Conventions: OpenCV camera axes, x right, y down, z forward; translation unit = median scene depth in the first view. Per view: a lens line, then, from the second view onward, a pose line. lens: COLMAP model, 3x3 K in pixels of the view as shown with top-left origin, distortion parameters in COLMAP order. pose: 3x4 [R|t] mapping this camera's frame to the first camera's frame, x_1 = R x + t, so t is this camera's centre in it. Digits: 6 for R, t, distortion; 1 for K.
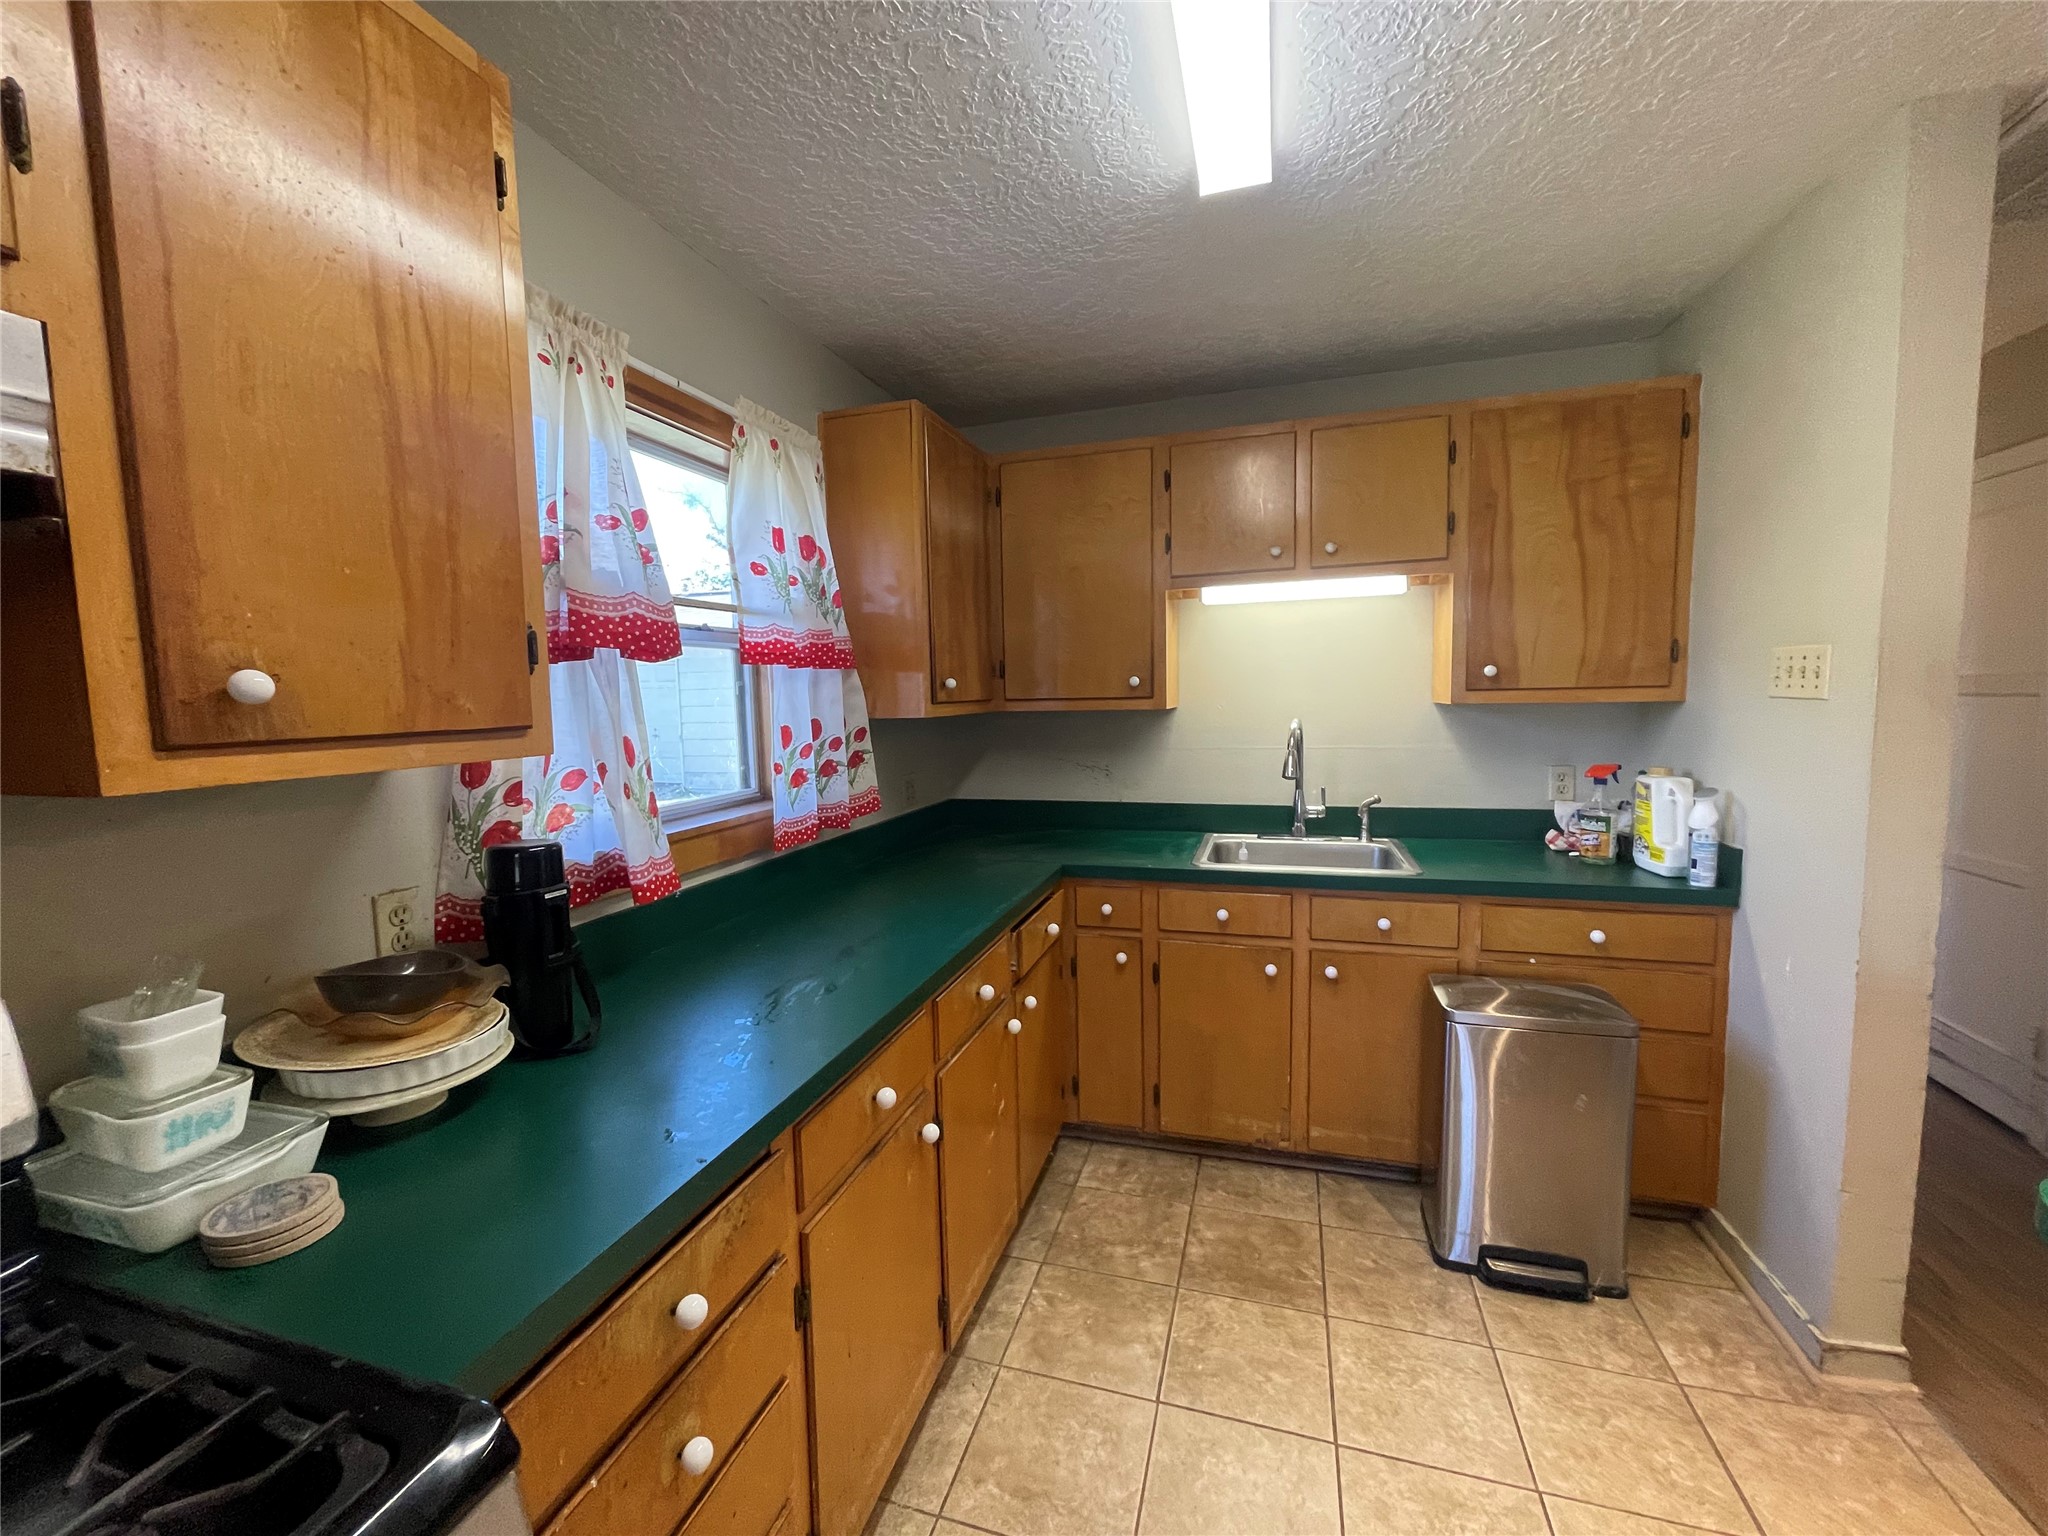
lens RADIAL K [[827.2, 0, 1027.6], [0, 827.2, 761.9], [0, 0, 1]] dist [-0.000979, 0.000061]
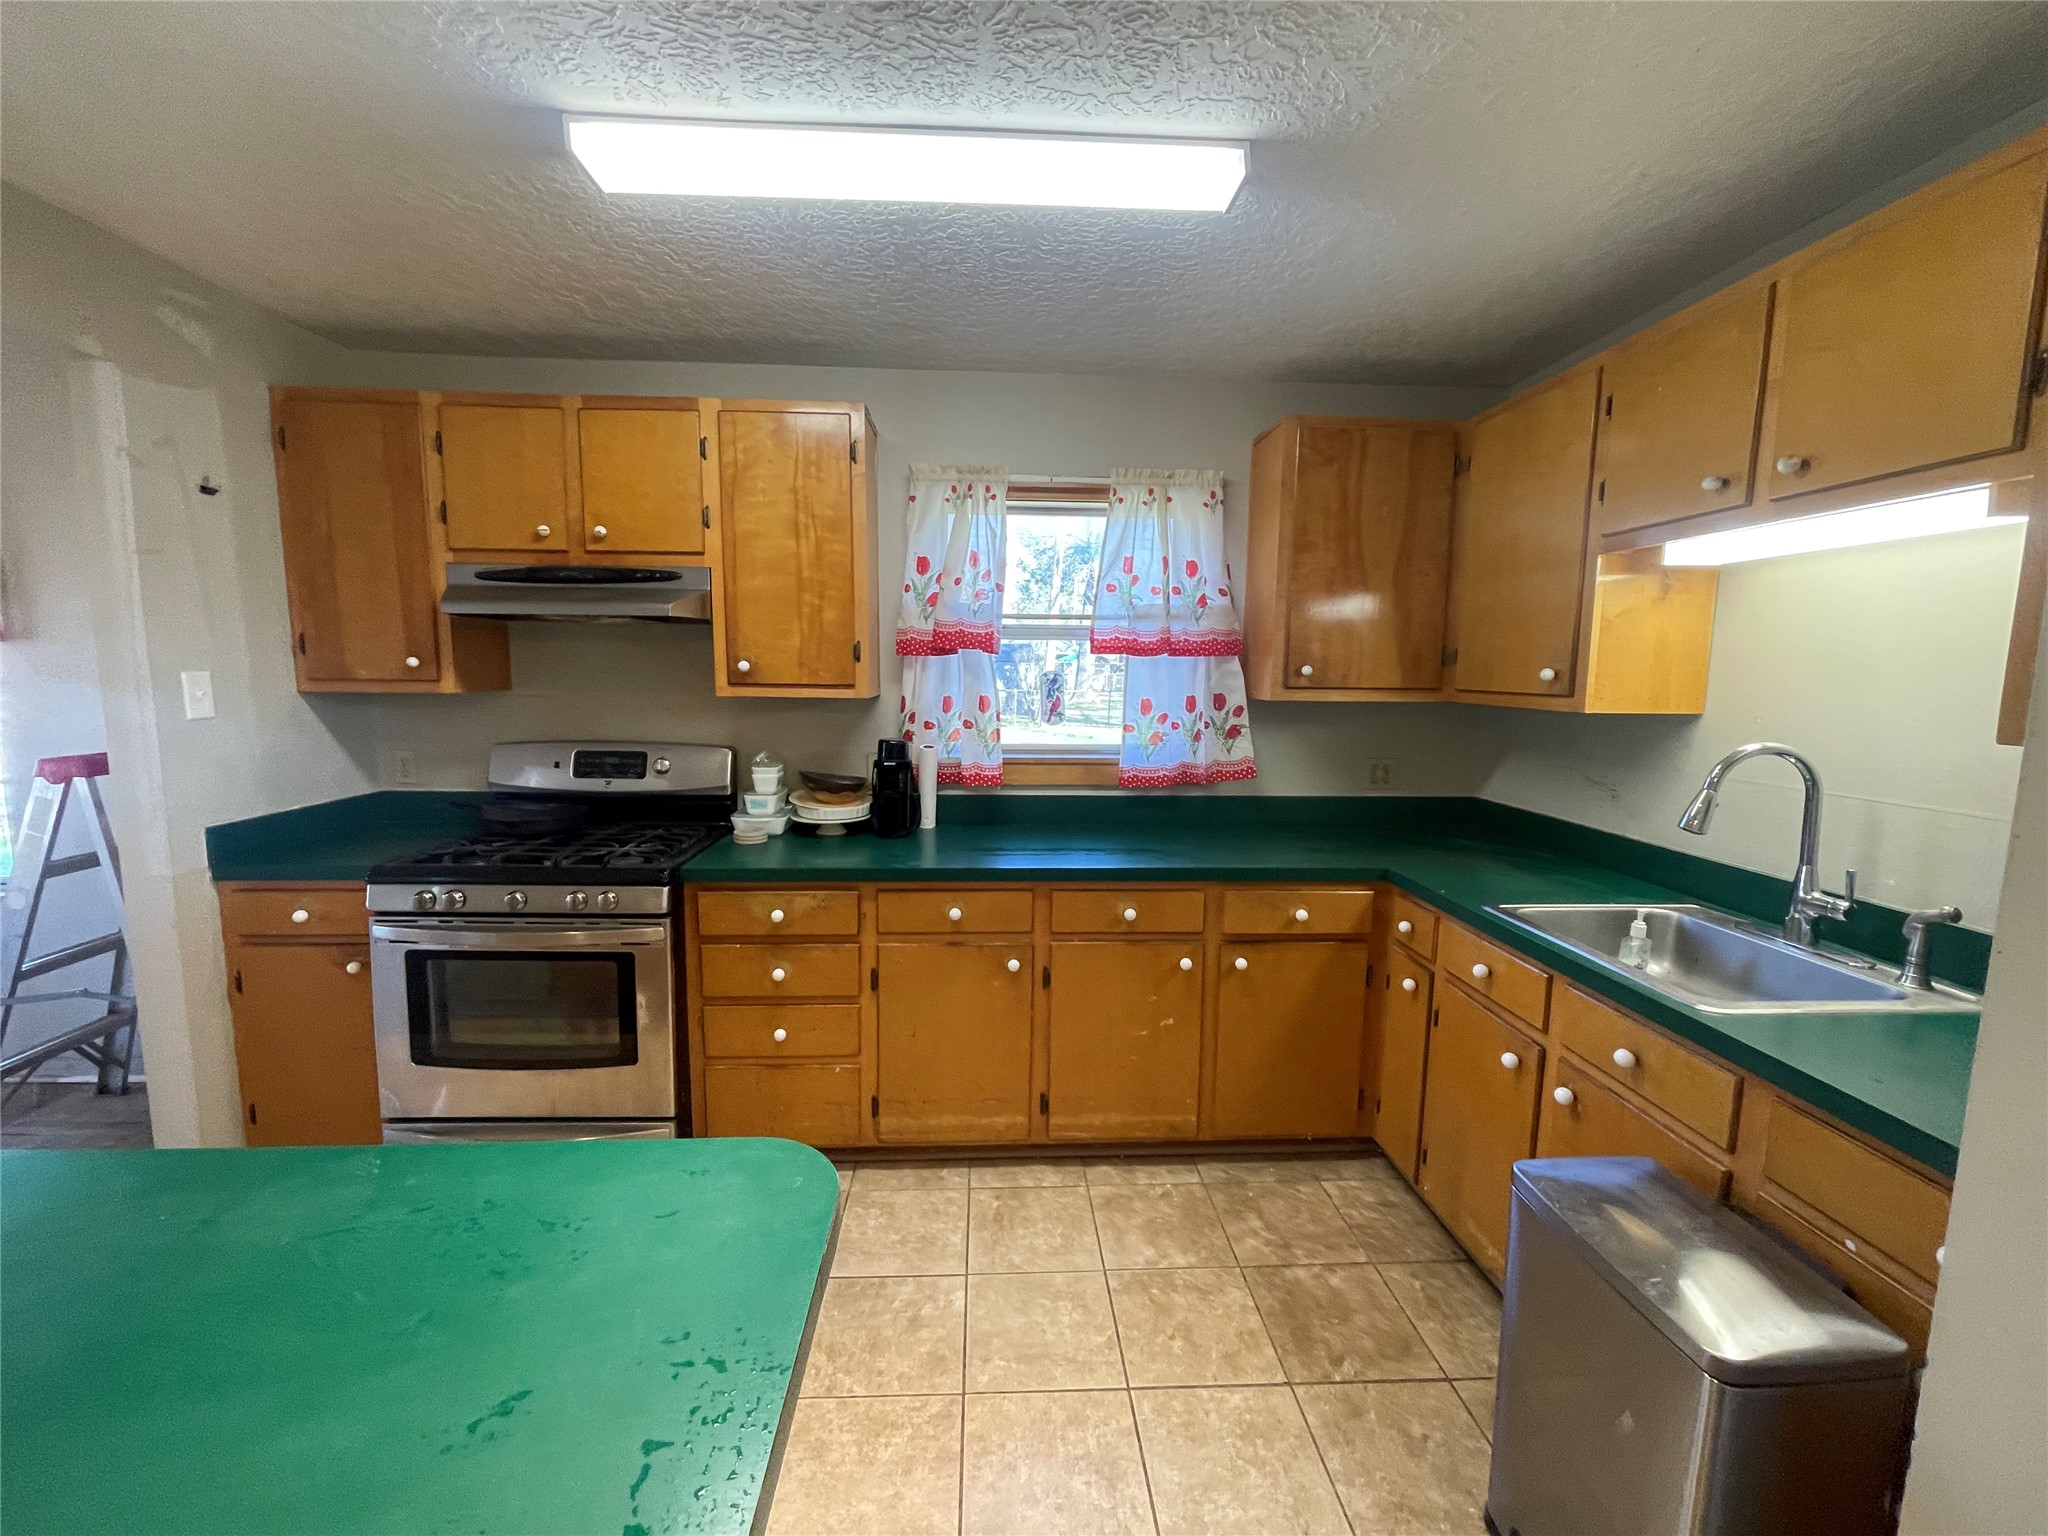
lens RADIAL K [[827.2, 0, 1021.5], [0, 827.2, 760.2], [0, 0, 1]] dist [-0.000979, 0.000061]
pose [[0.343034, 0.129627, -0.930336, 0.870102], [-0.098981, 0.989906, 0.101430, -0.057854], [0.934093, 0.057291, 0.352402, 0.316531]]
